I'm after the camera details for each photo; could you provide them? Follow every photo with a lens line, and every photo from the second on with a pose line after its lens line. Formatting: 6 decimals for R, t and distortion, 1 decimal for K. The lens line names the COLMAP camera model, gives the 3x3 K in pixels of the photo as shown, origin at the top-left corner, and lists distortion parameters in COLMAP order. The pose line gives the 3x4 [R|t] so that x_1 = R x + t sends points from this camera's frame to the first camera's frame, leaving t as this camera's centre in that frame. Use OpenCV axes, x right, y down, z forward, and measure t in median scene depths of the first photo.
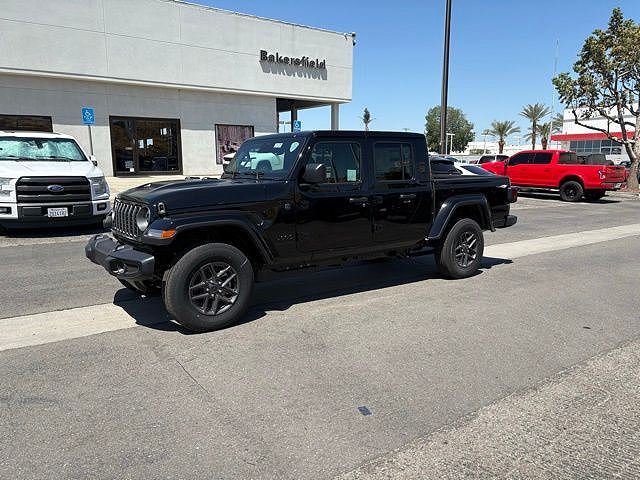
lens RADIAL K [[483.4, 0, 319.4], [0, 483.4, 239.1], [0, 0, 1]] dist [0.017782, 0.000206]
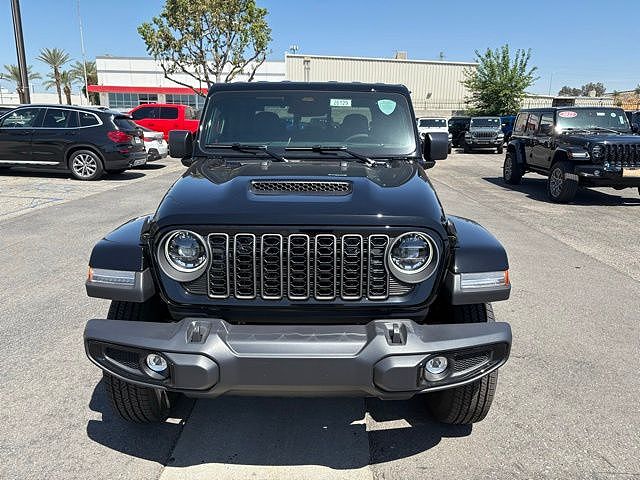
lens RADIAL K [[487.7, 0, 325.2], [0, 487.7, 236.7], [0, 0, 1]] dist [0.009337, 0.000215]
pose [[0.599716, -0.181378, 0.779386, -0.139127], [0.110247, 0.983413, 0.144027, -0.025685], [-0.792582, -0.000450, 0.609765, 0.136365]]
